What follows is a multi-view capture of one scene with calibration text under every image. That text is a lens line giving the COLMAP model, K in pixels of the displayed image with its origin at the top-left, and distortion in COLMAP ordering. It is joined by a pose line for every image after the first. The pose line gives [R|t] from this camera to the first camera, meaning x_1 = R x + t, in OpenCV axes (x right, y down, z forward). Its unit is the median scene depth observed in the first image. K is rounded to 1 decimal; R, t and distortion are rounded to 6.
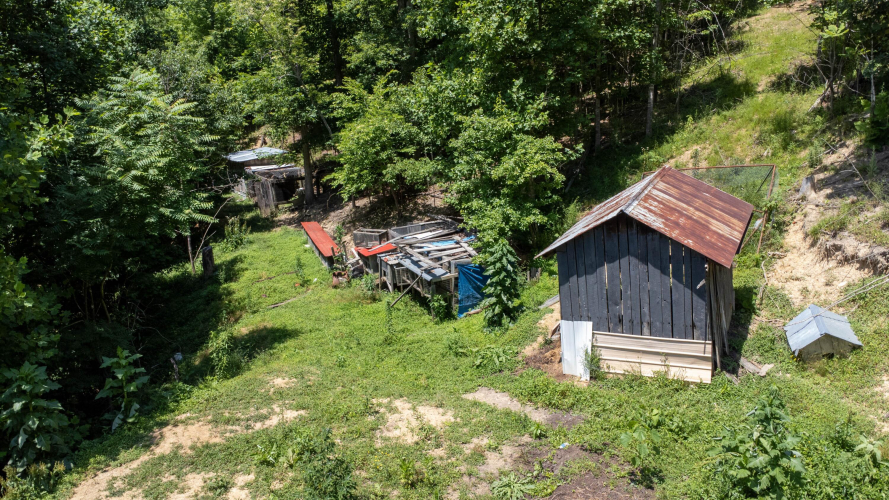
lens RADIAL K [[637.0, 0, 444.5], [0, 637.0, 250.0], [0, 0, 1]] dist [0.038099, -0.067972]
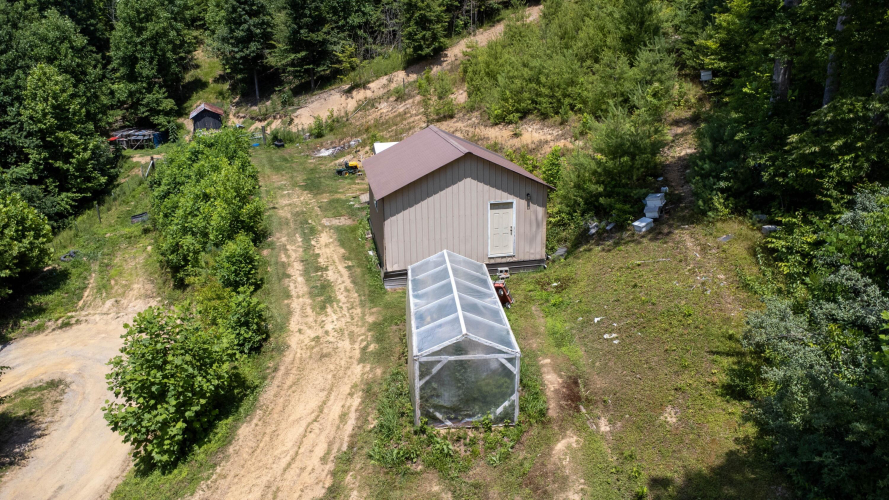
lens RADIAL K [[637.0, 0, 444.5], [0, 637.0, 250.0], [0, 0, 1]] dist [0.038099, -0.067972]
pose [[0.672222, -0.229696, 0.703816, -1.593140], [0.208207, 0.970939, 0.118013, 0.582560], [-0.710470, 0.067208, 0.700511, -2.754782]]
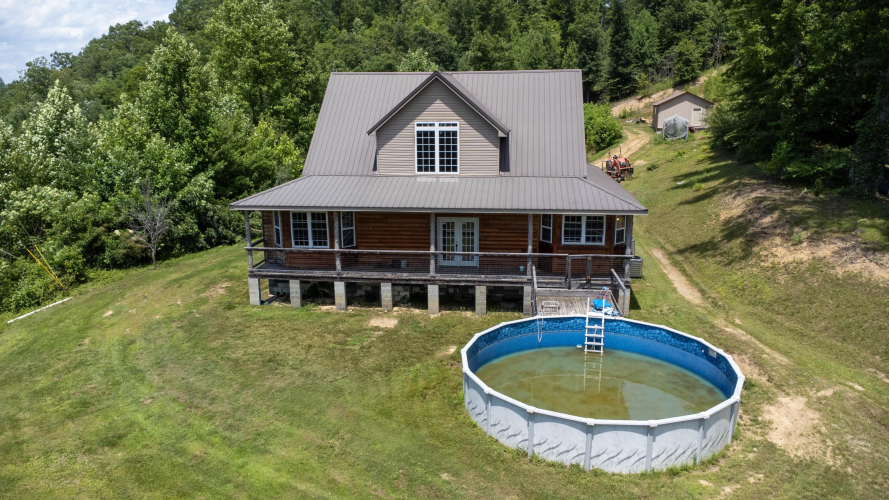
lens RADIAL K [[637.0, 0, 444.5], [0, 637.0, 250.0], [0, 0, 1]] dist [0.038099, -0.067972]
pose [[0.910794, -0.091366, 0.402626, -4.166772], [0.110301, 0.993607, -0.024041, 1.629094], [-0.397855, 0.066307, 0.915049, -5.362659]]
